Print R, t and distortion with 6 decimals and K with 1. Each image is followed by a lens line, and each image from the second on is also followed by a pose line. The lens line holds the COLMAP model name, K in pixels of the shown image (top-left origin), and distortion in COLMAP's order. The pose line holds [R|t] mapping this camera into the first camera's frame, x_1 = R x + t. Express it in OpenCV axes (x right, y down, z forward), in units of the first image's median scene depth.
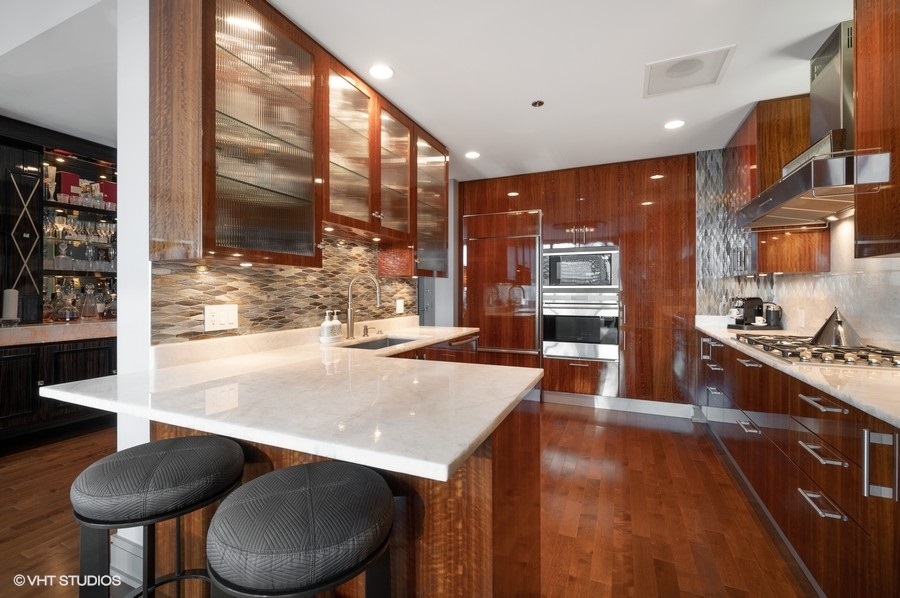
lens RADIAL K [[391.6, 0, 450.0], [0, 391.6, 299.0], [0, 0, 1]] dist [-0.000231, -0.000040]
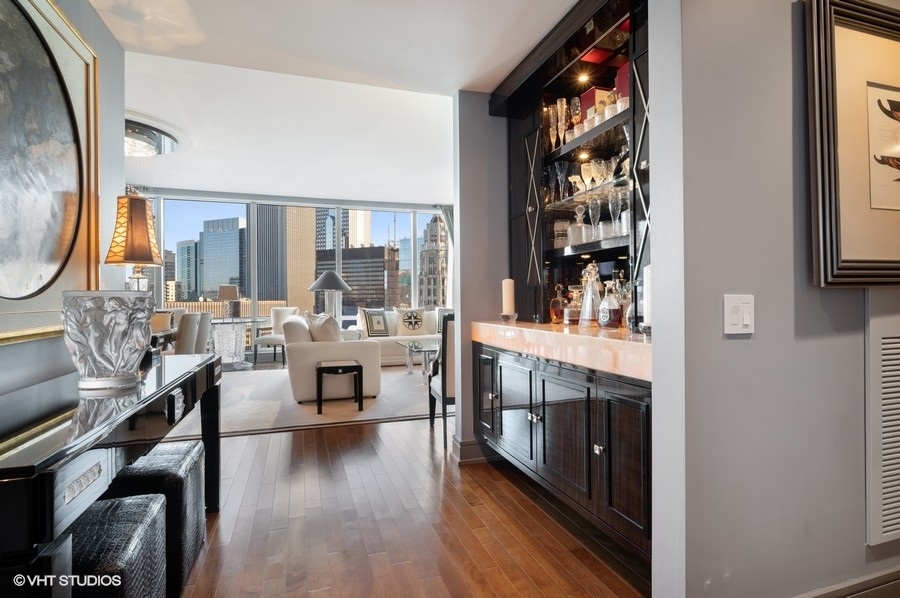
lens RADIAL K [[460.4, 0, 450.0], [0, 460.4, 299.0], [0, 0, 1]] dist [0.001926, 0.000145]
pose [[-0.738725, 0.005998, -0.673981, -0.352554], [0.004698, 0.999982, 0.003751, 0.013030], [0.673991, -0.000396, -0.738739, 1.608762]]
